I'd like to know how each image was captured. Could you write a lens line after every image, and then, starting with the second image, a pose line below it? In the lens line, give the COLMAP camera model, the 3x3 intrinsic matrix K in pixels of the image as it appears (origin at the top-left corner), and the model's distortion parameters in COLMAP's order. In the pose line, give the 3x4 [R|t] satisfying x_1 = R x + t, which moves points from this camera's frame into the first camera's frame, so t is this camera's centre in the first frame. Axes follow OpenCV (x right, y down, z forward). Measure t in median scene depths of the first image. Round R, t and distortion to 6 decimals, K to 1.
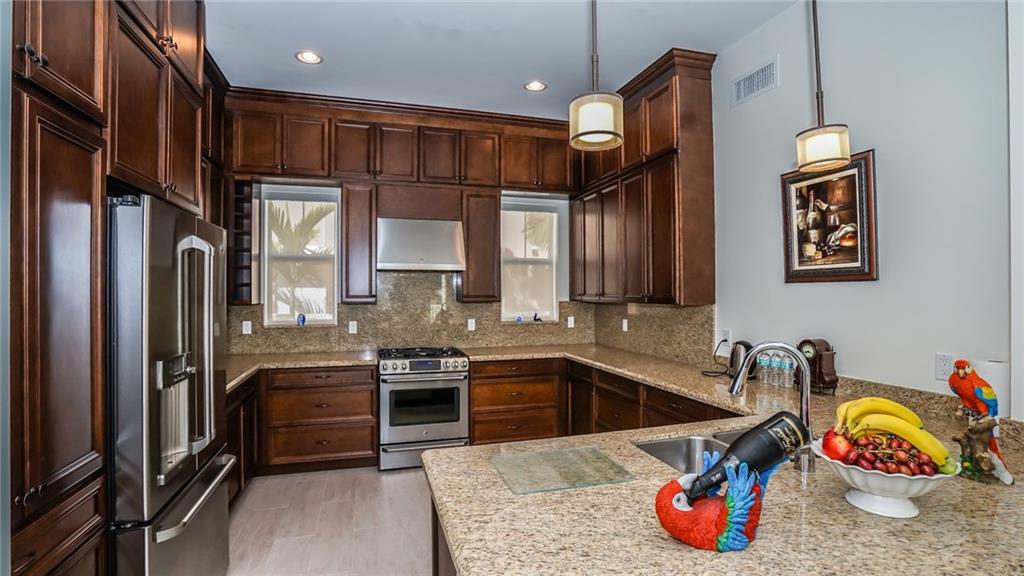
lens RADIAL K [[477.7, 0, 507.0], [0, 477.7, 287.4], [0, 0, 1]] dist [-0.034479, 0.006669]
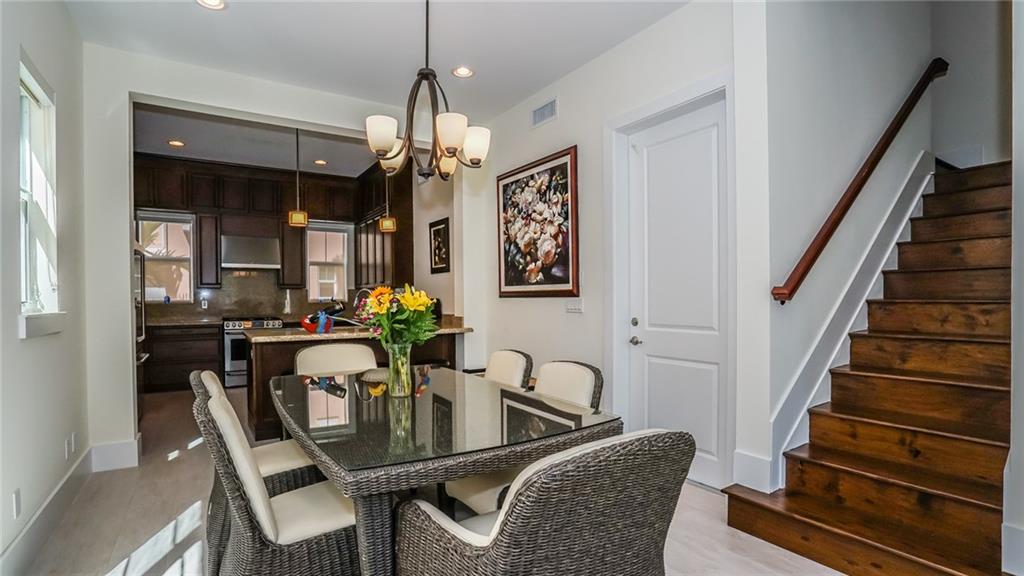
lens RADIAL K [[477.7, 0, 498.7], [0, 477.7, 302.7], [0, 0, 1]] dist [-0.034479, 0.006669]
pose [[0.964436, -0.008790, 0.264170, 0.205191], [0.002920, 0.999740, 0.022603, 0.047428], [-0.264300, -0.021028, 0.964211, -0.776391]]
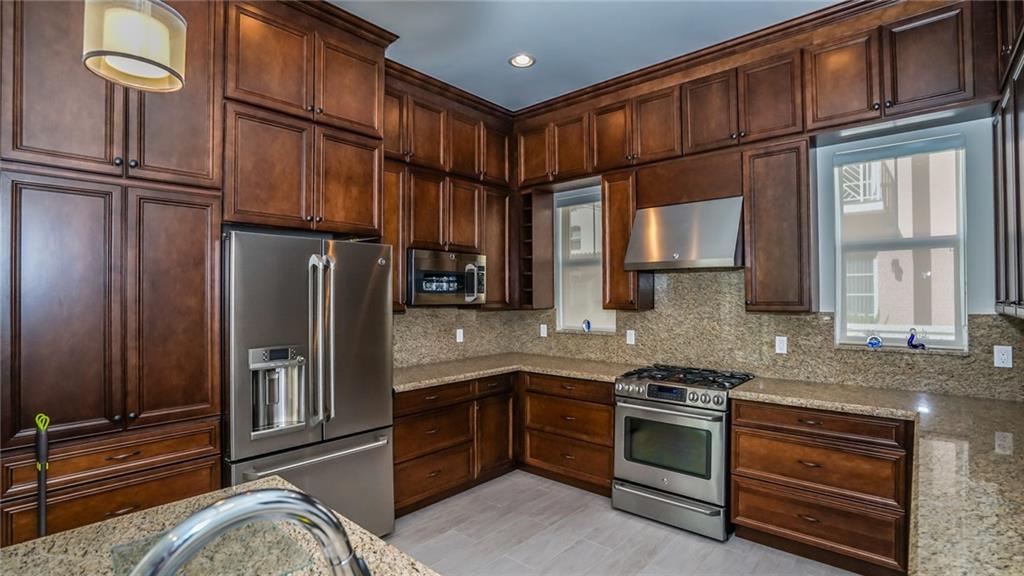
lens RADIAL K [[477.7, 0, 511.2], [0, 477.7, 291.4], [0, 0, 1]] dist [-0.034479, 0.006669]
pose [[0.533946, -0.011890, -0.845435, 0.324906], [0.010067, 0.999920, -0.007705, 0.003580], [0.845459, -0.004397, 0.534023, 0.357768]]
